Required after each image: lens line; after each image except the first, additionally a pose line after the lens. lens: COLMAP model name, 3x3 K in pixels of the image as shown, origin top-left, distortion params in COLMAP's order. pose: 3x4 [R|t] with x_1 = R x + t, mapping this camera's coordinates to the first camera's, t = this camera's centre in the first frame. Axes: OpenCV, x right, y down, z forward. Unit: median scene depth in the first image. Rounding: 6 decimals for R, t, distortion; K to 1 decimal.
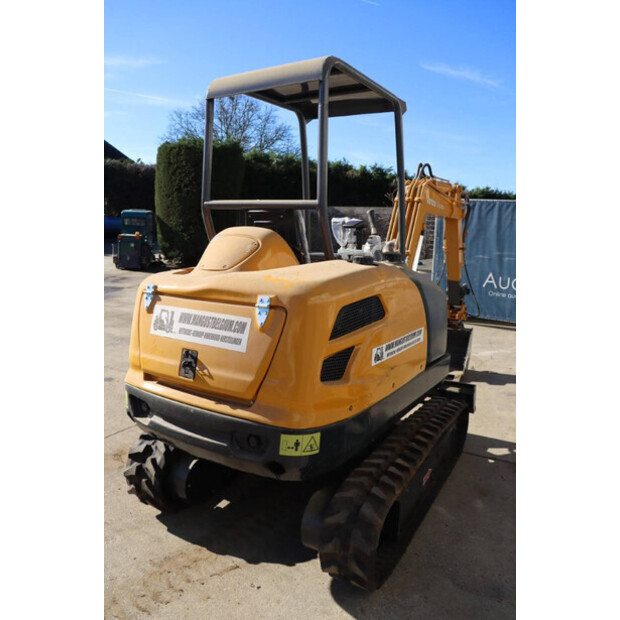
lens RADIAL K [[509.8, 0, 310.8], [0, 509.8, 315.7], [0, 0, 1]] dist [-0.170870, 0.148582]
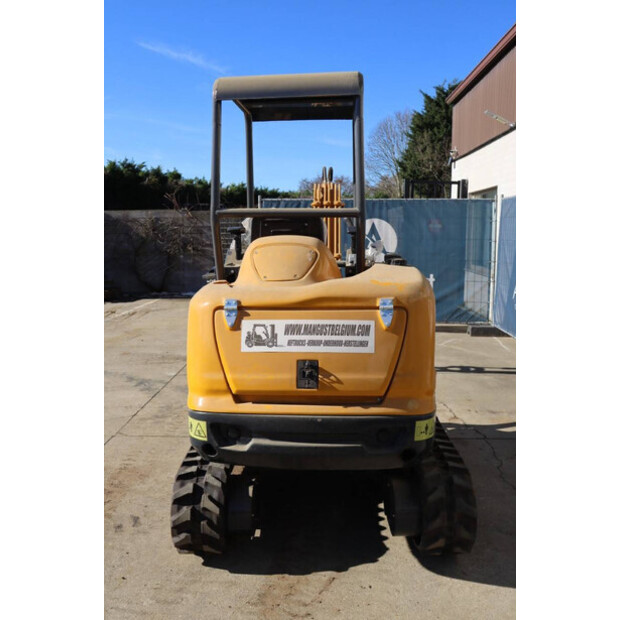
lens RADIAL K [[580.8, 0, 310.0], [0, 580.8, 310.0], [0, 0, 1]] dist [-0.084109, 0.014293]
pose [[0.881462, -0.093344, 0.462937, -0.728709], [0.109786, 0.993918, -0.008631, -0.019305], [-0.459316, 0.058432, 0.886349, -0.022989]]
